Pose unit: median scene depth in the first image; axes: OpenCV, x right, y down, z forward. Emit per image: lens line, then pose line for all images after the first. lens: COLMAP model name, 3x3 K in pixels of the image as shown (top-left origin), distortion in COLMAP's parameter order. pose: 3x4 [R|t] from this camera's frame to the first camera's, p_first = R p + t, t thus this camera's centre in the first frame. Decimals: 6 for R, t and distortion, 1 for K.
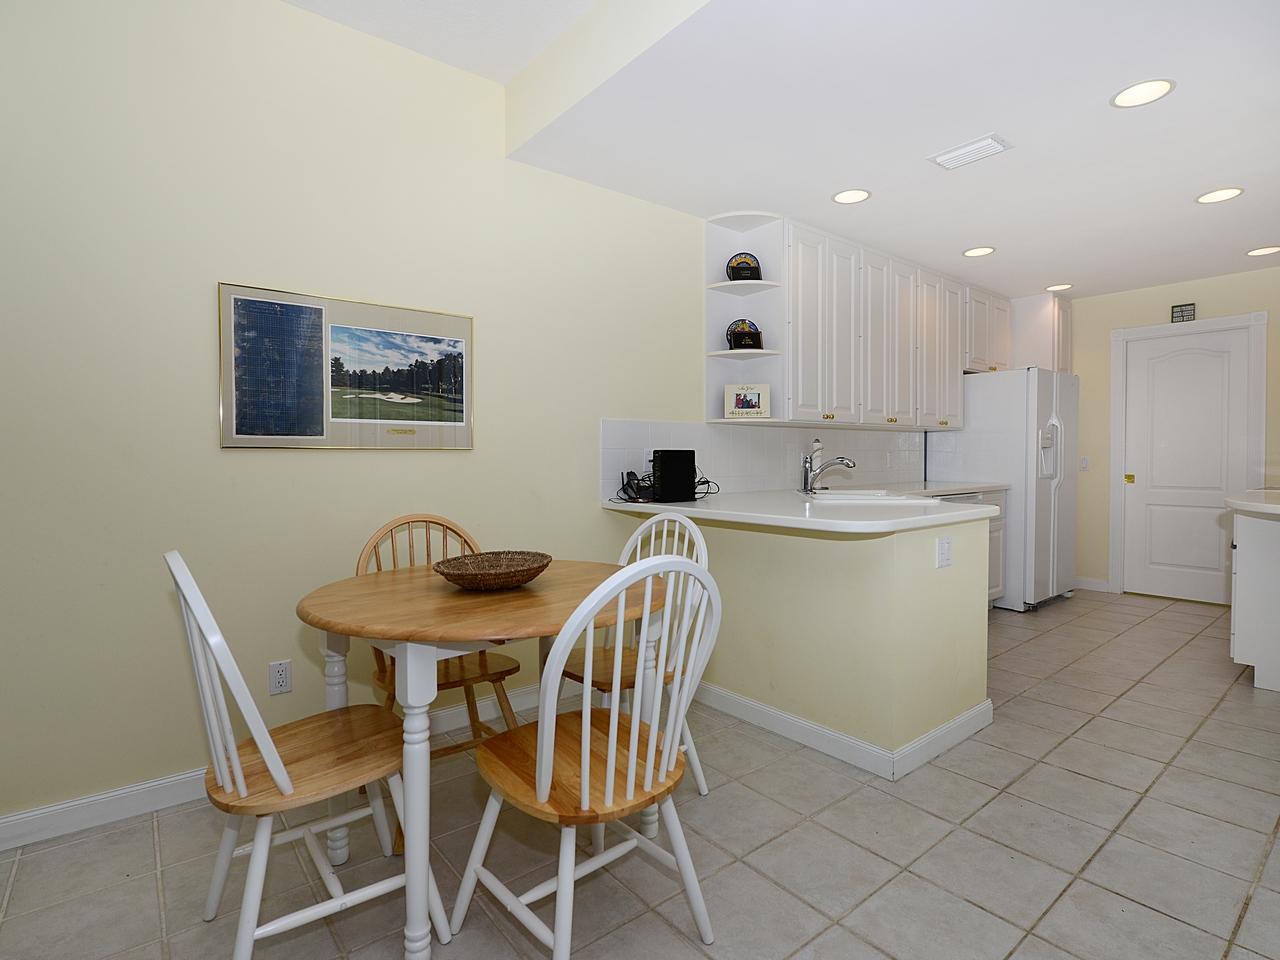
lens RADIAL K [[649.1, 0, 643.5], [0, 649.1, 471.6], [0, 0, 1]] dist [0.003814, 0.000887]
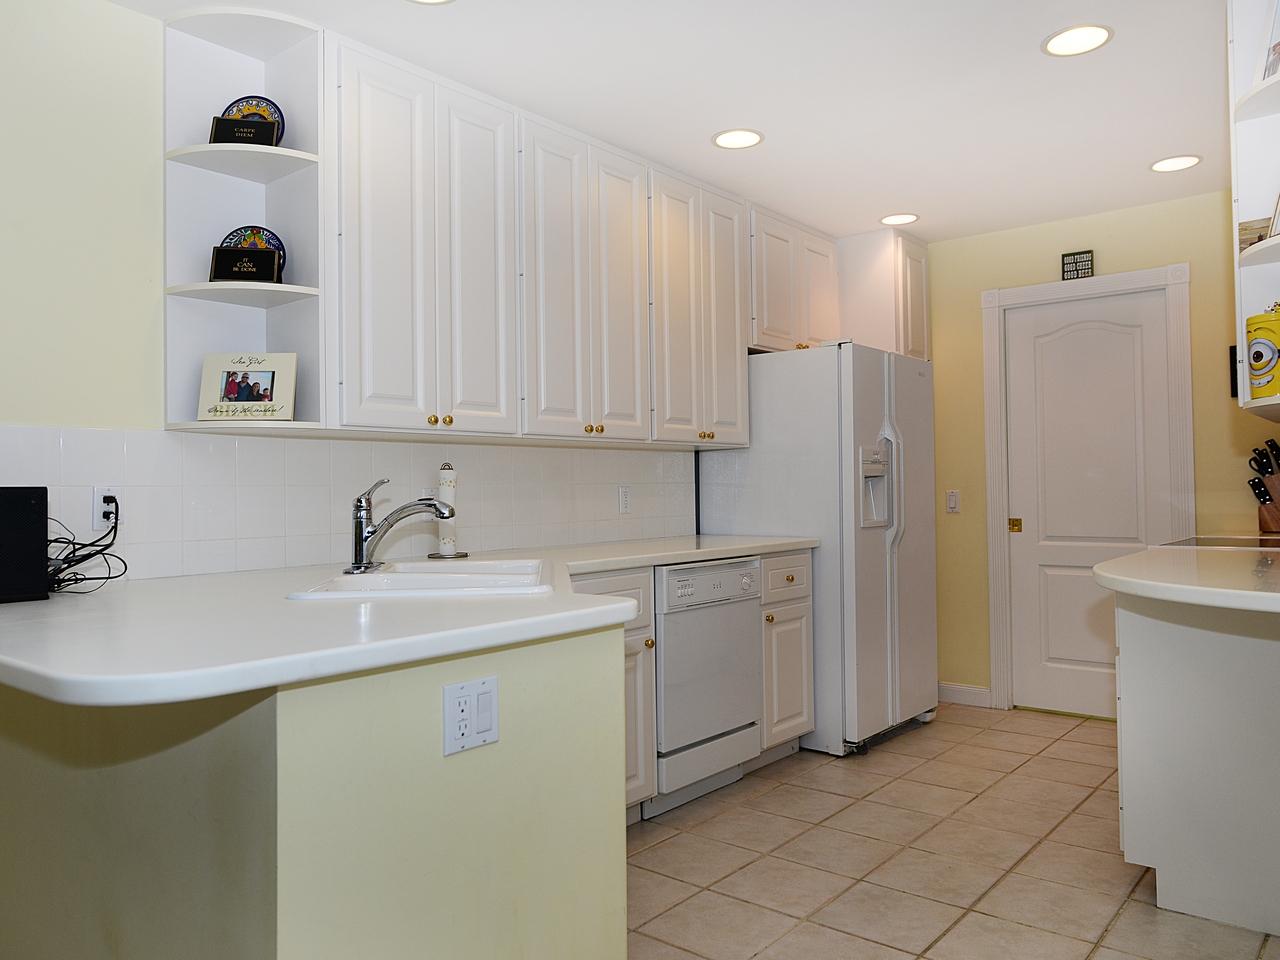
lens RADIAL K [[905.0, 0, 638.0], [0, 905.0, 481.4], [0, 0, 1]] dist [0.000447, -0.003987]
pose [[0.985644, -0.008390, 0.168631, 0.277985], [0.014768, 0.999221, -0.036601, -0.005414], [-0.168192, 0.038566, 0.985000, 0.226989]]
